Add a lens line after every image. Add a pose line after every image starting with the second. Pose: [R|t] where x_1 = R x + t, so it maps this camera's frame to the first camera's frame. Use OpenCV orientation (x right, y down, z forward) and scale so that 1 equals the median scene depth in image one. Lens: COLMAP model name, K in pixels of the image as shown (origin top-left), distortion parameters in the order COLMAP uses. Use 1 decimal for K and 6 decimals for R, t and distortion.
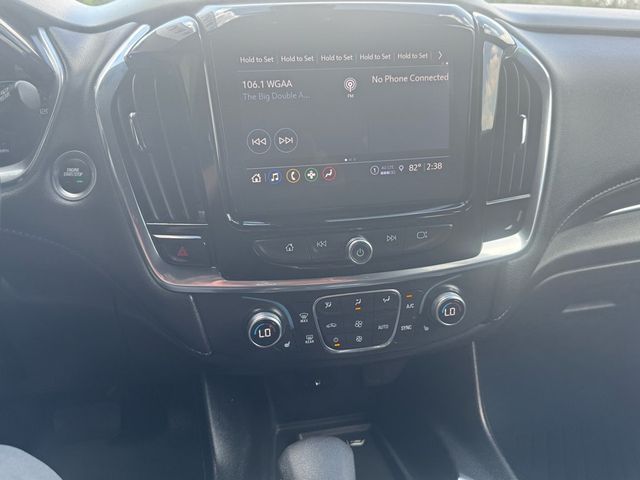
lens RADIAL K [[466.9, 0, 320.0], [0, 466.9, 240.0], [0, 0, 1]] dist [0.010359, -0.001830]
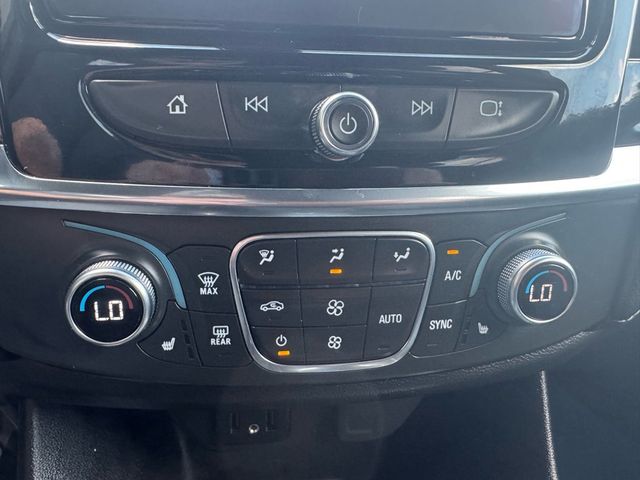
lens RADIAL K [[465.5, 0, 320.0], [0, 465.5, 240.0], [0, 0, 1]] dist [-0.048327, 0.000291]
pose [[0.998062, 0.062186, 0.002439, 0.063714], [-0.061941, 0.996394, -0.057984, 0.143294], [-0.006036, 0.057721, 0.998315, 0.564774]]
